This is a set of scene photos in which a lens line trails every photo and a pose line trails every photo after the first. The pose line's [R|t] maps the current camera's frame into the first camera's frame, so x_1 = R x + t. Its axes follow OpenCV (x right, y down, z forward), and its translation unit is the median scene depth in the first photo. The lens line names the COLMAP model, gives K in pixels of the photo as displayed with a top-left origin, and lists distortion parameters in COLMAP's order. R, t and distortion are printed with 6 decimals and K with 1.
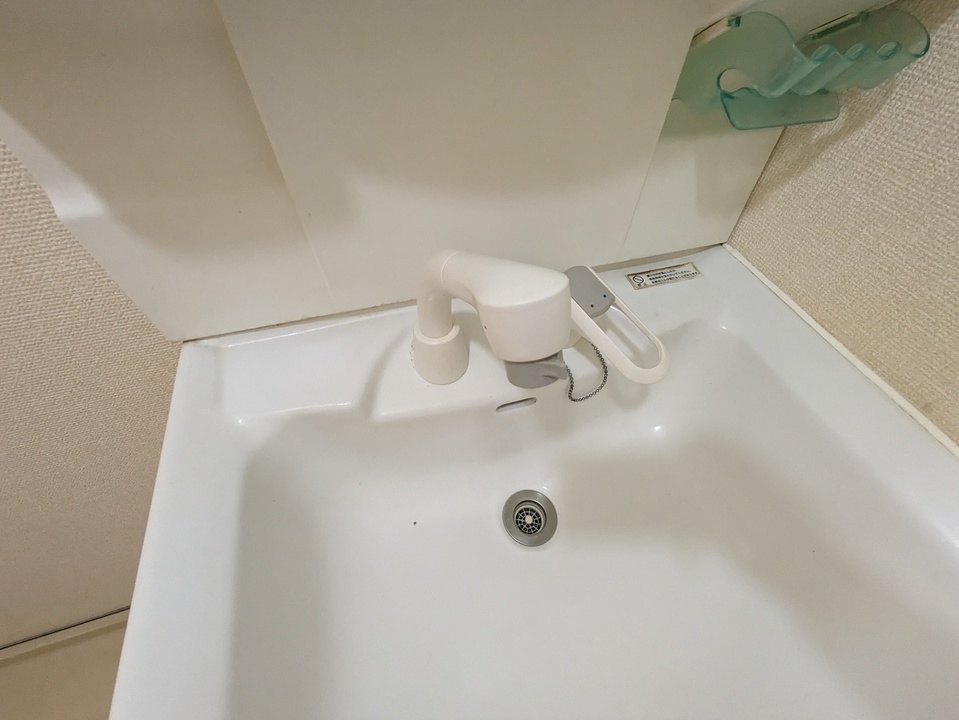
lens RADIAL K [[380.3, 0, 479.6], [0, 380.3, 361.5], [0, 0, 1]] dist [0.001614, 0.000898]
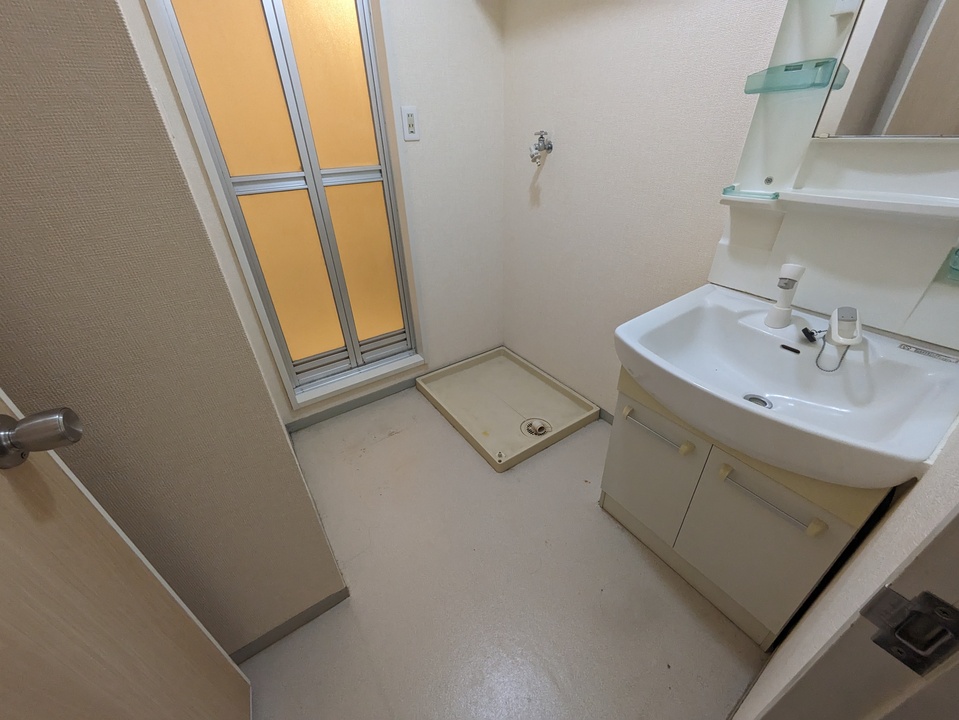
lens RADIAL K [[380.3, 0, 481.9], [0, 380.3, 365.3], [0, 0, 1]] dist [0.001614, 0.000898]
pose [[0.296949, 0.485138, -0.822473, 1.698399], [-0.719122, 0.680296, 0.141639, 1.361522], [0.628240, 0.549399, 0.550886, -1.676828]]
